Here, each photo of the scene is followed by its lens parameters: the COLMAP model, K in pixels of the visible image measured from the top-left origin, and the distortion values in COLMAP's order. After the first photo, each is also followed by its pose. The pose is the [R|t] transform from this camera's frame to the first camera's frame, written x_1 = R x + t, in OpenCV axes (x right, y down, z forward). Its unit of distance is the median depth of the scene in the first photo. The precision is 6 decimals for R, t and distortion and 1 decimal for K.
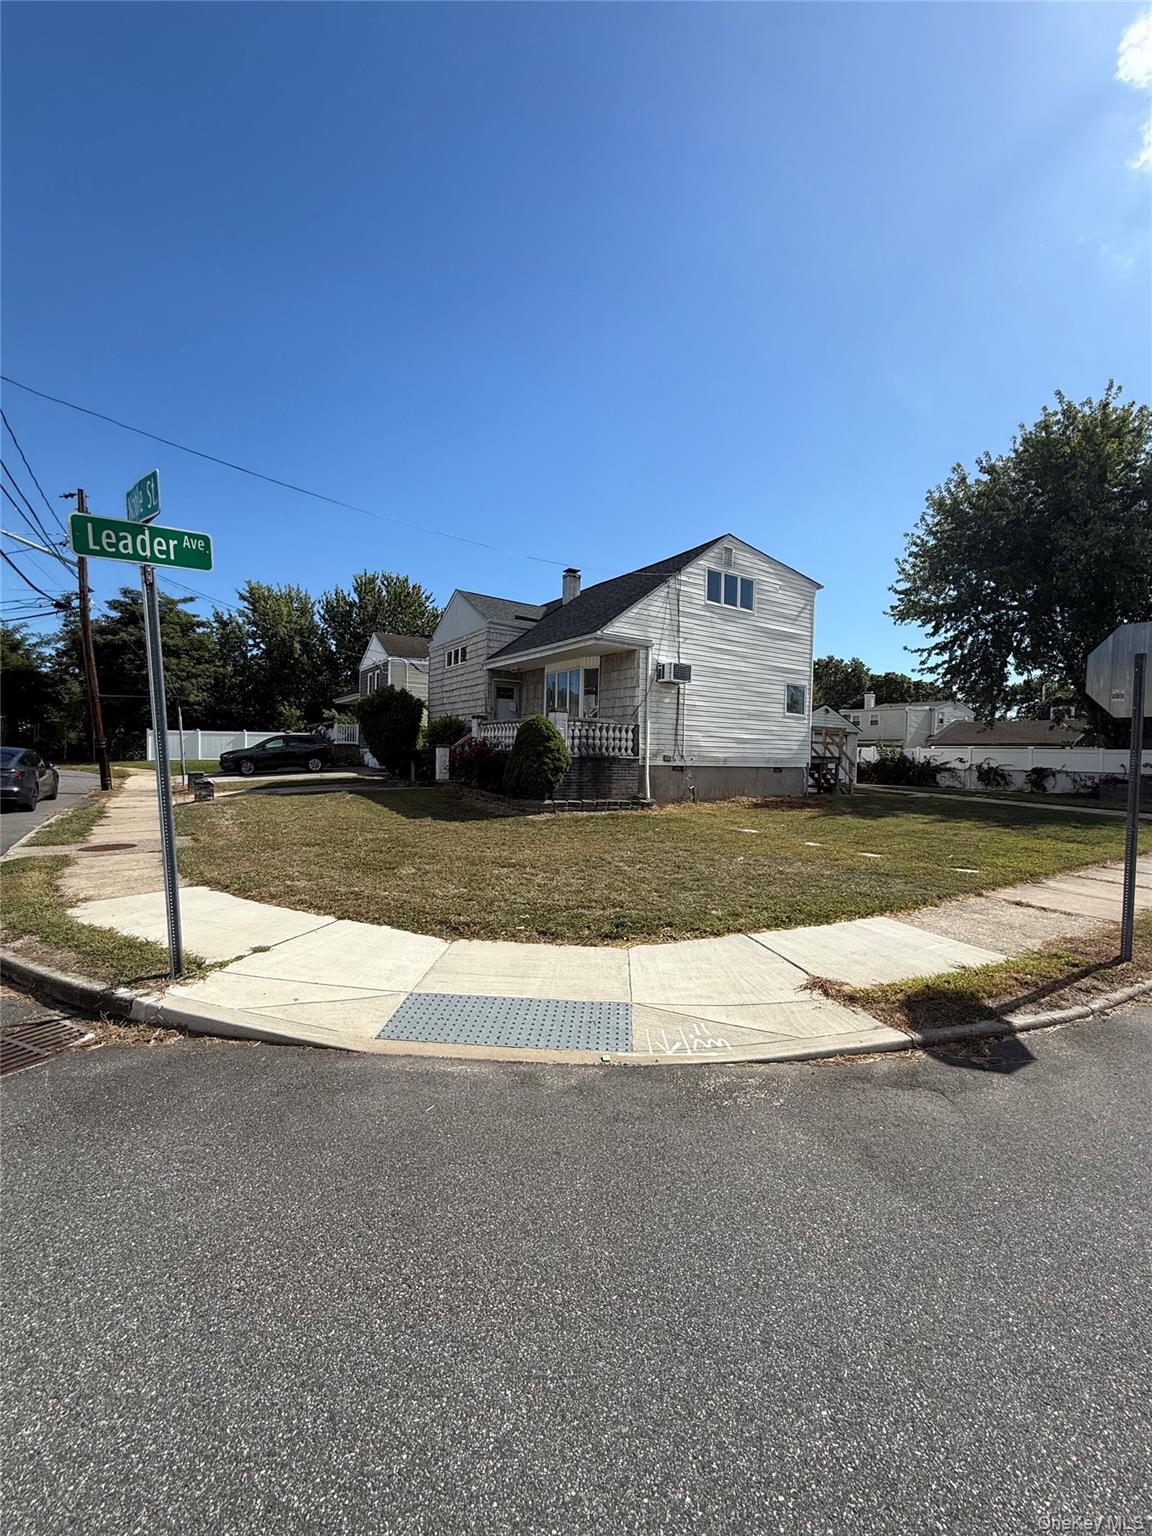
lens RADIAL K [[612.2, 0, 577.5], [0, 612.2, 768.4], [0, 0, 1]] dist [0.000157, 0.000005]
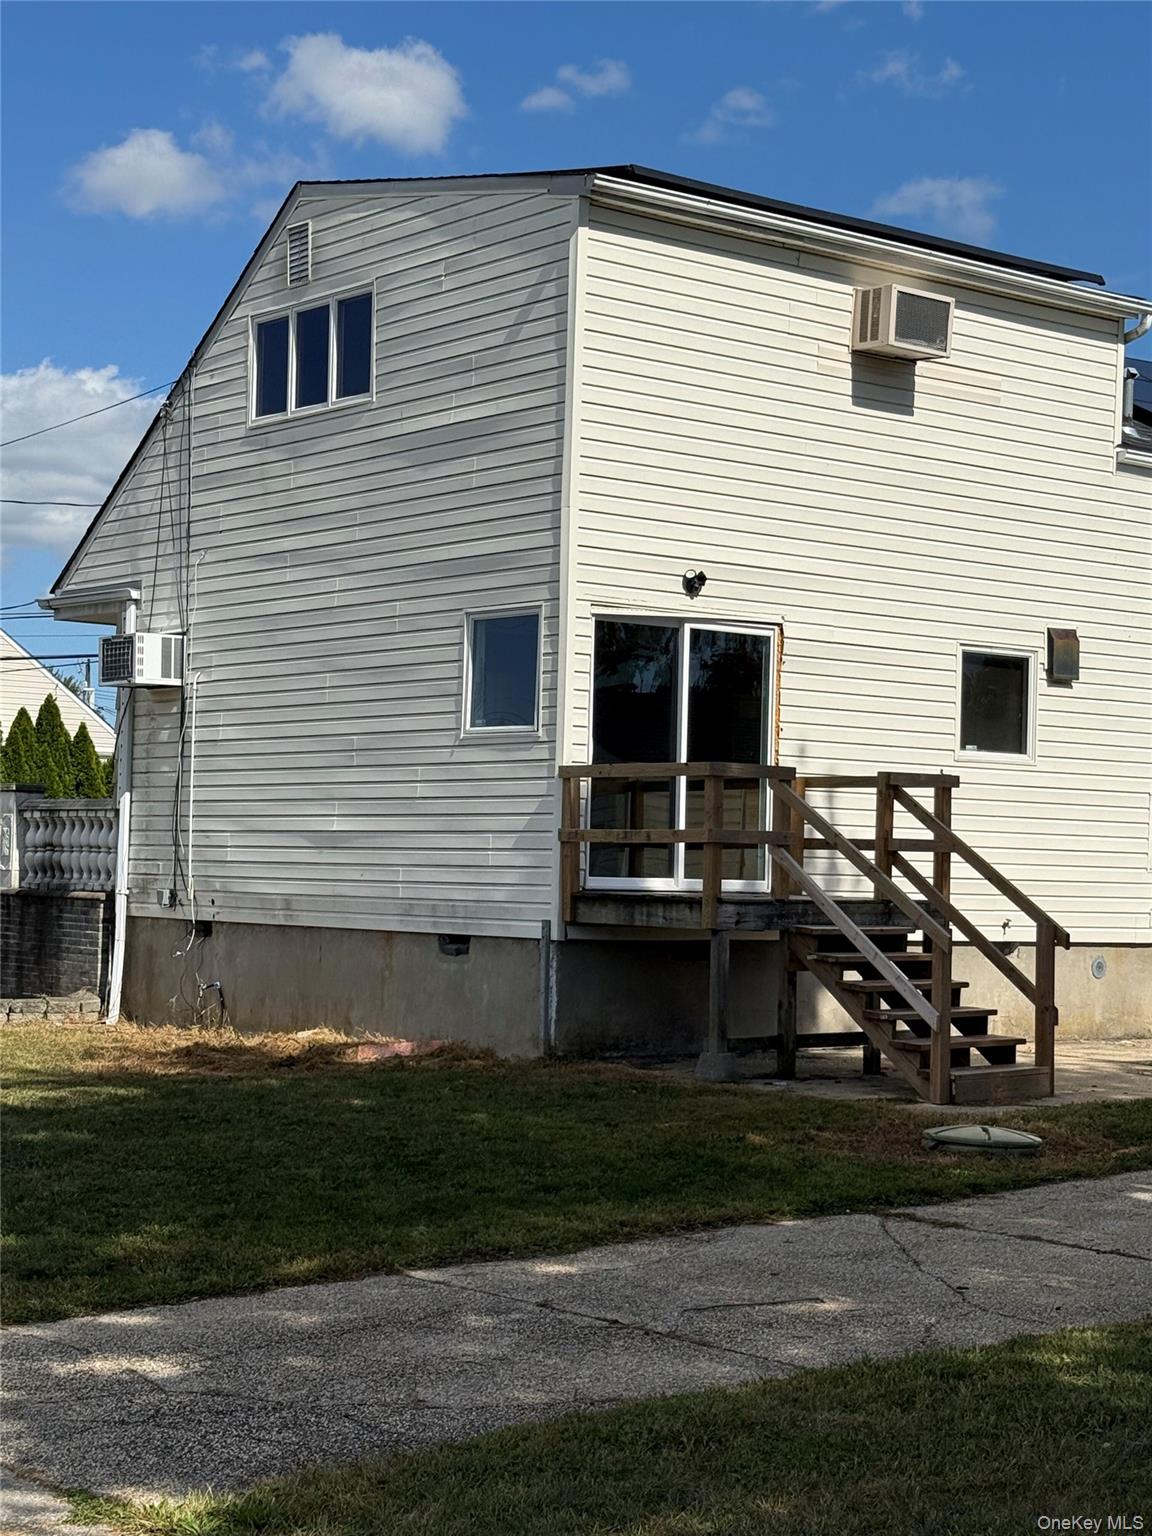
lens RADIAL K [[2571.3, 0, 576.6], [0, 2571.3, 777.5], [0, 0, 1]] dist [0.286076, 0.000000]
pose [[0.085745, -0.061914, -0.994391, 1.570085], [-0.052128, 0.996421, -0.066535, 0.001388], [0.994952, 0.057541, 0.082211, 1.049040]]
